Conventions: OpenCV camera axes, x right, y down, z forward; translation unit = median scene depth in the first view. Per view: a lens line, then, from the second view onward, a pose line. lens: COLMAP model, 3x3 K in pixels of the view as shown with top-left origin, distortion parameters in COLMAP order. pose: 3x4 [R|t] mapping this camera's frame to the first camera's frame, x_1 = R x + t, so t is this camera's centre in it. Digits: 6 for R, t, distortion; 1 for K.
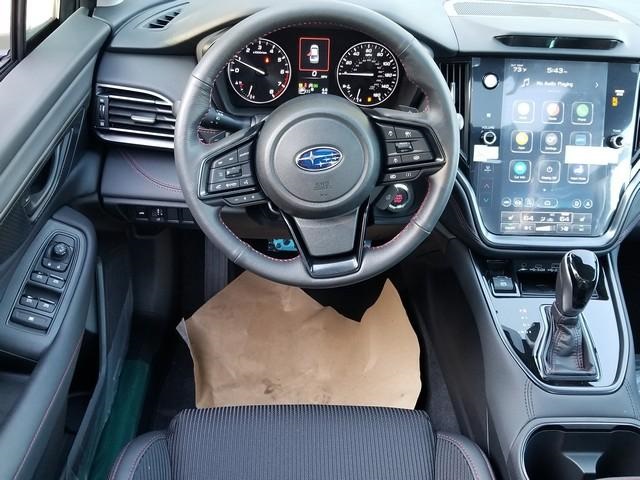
lens RADIAL K [[489.1, 0, 317.0], [0, 489.1, 232.6], [0, 0, 1]] dist [-0.006407, -0.002670]
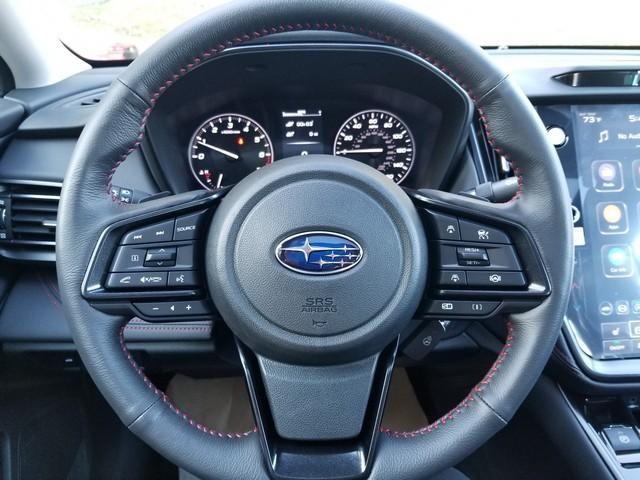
lens RADIAL K [[489.1, 0, 317.0], [0, 489.1, 232.6], [0, 0, 1]] dist [-0.006407, -0.002670]
pose [[0.997573, -0.068189, 0.014062, -0.004607], [0.069601, 0.971526, -0.226481, -0.035567], [0.001782, 0.226910, 0.973914, 0.295948]]
